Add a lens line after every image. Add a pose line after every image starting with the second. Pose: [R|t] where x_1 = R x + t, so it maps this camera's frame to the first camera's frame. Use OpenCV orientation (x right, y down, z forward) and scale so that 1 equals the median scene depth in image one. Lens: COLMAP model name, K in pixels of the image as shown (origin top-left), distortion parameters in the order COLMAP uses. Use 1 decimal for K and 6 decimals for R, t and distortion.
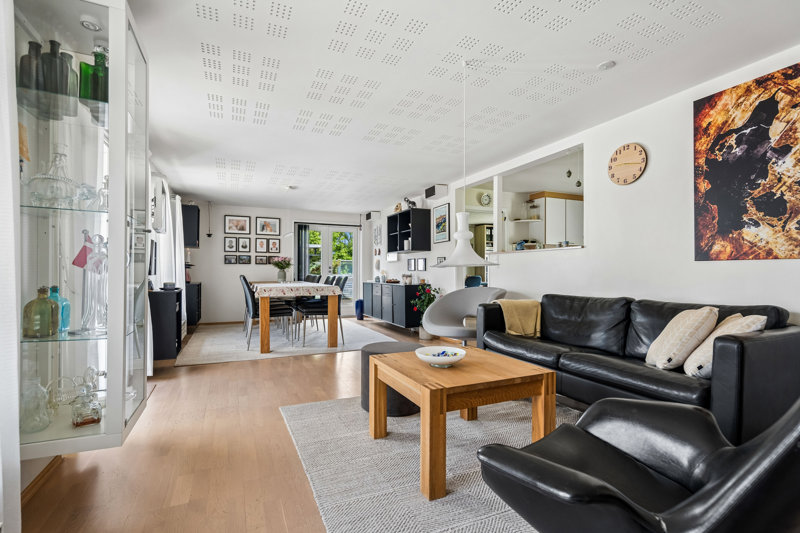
lens RADIAL K [[366.1, 0, 398.7], [0, 366.1, 271.3], [0, 0, 1]] dist [0.000854, 0.000105]
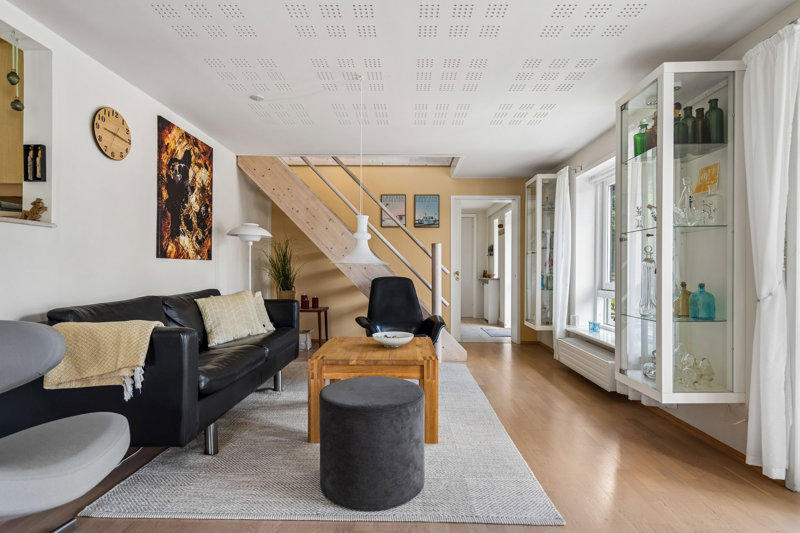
lens RADIAL K [[386.1, 0, 401.6], [0, 386.1, 270.3], [0, 0, 1]] dist [0.002206, 0.000287]
pose [[-0.900475, -0.008604, 0.434822, -0.418137], [-0.008139, 0.999963, 0.002933, 0.000085], [-0.434831, -0.000898, -0.900512, 1.920702]]
